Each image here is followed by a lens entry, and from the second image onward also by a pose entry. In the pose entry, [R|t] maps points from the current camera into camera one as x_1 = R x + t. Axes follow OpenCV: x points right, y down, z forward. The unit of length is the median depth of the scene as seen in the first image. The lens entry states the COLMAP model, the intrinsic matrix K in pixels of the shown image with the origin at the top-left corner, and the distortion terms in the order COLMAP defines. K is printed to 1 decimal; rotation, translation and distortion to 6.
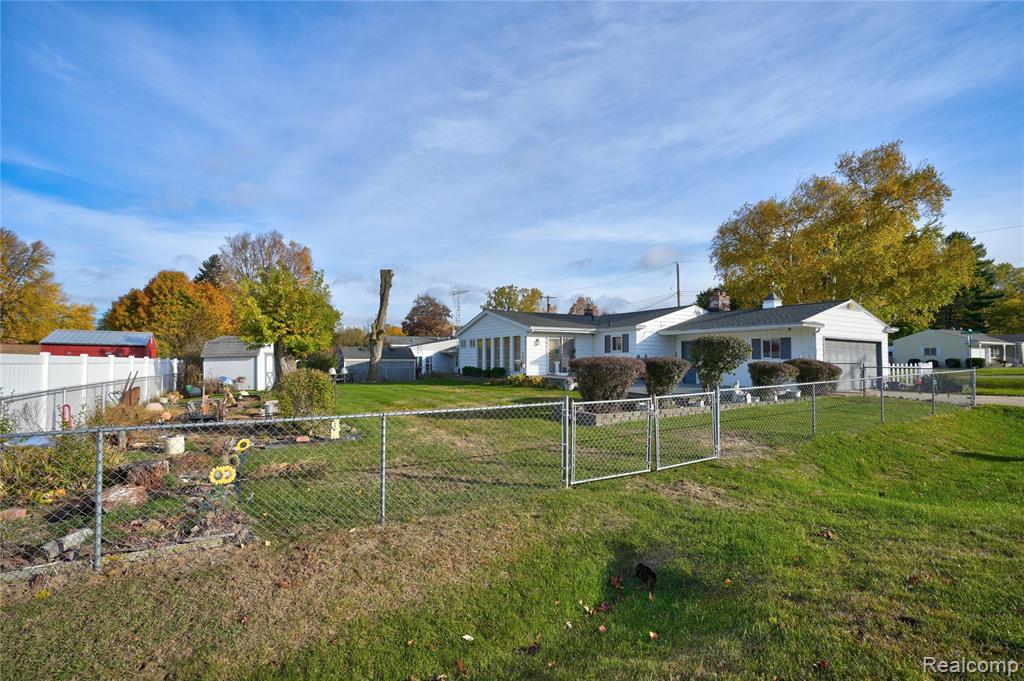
lens RADIAL K [[457.1, 0, 536.8], [0, 457.1, 338.6], [0, 0, 1]] dist [-0.000617, 0.000102]
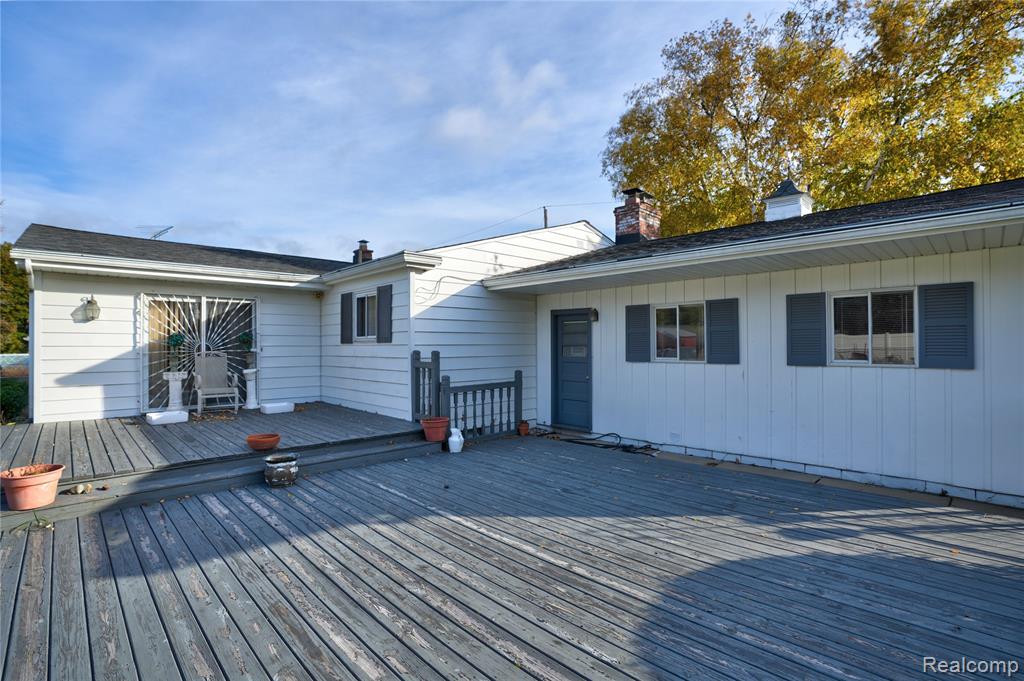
lens RADIAL K [[482.3, 0, 512.0], [0, 482.3, 340.5], [0, 0, 1]] dist [-0.000720, 0.000547]
pose [[0.982815, -0.005118, 0.184525, 0.198783], [-0.001745, 0.999313, 0.037010, 0.013873], [-0.184588, -0.036696, 0.982131, 0.584097]]
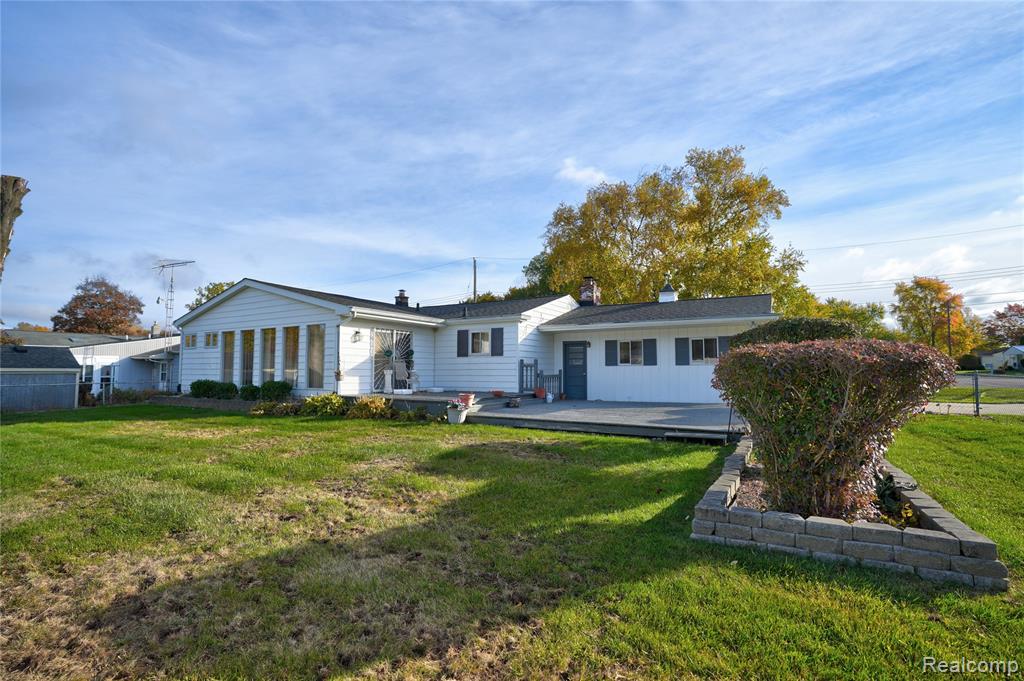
lens RADIAL K [[482.3, 0, 512.0], [0, 482.3, 340.5], [0, 0, 1]] dist [-0.000720, 0.000547]
pose [[0.889581, 0.026514, 0.456007, -0.093134], [-0.017608, 0.999562, -0.023770, 0.021643], [-0.456437, 0.013116, 0.889659, 0.337703]]
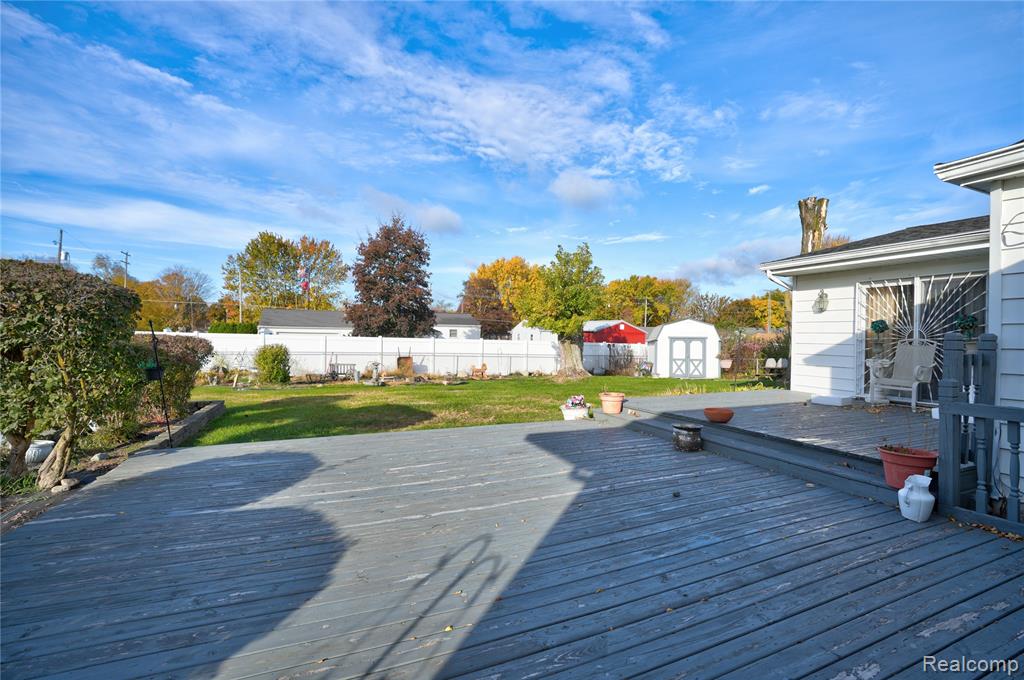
lens RADIAL K [[457.7, 0, 512.0], [0, 457.7, 340.0], [0, 0, 1]] dist [-0.000980, -0.000024]
pose [[-0.147460, 0.003294, -0.989063, 0.361095], [0.029576, 0.999562, -0.001081, 0.027607], [0.988626, -0.029412, -0.147493, 0.745702]]
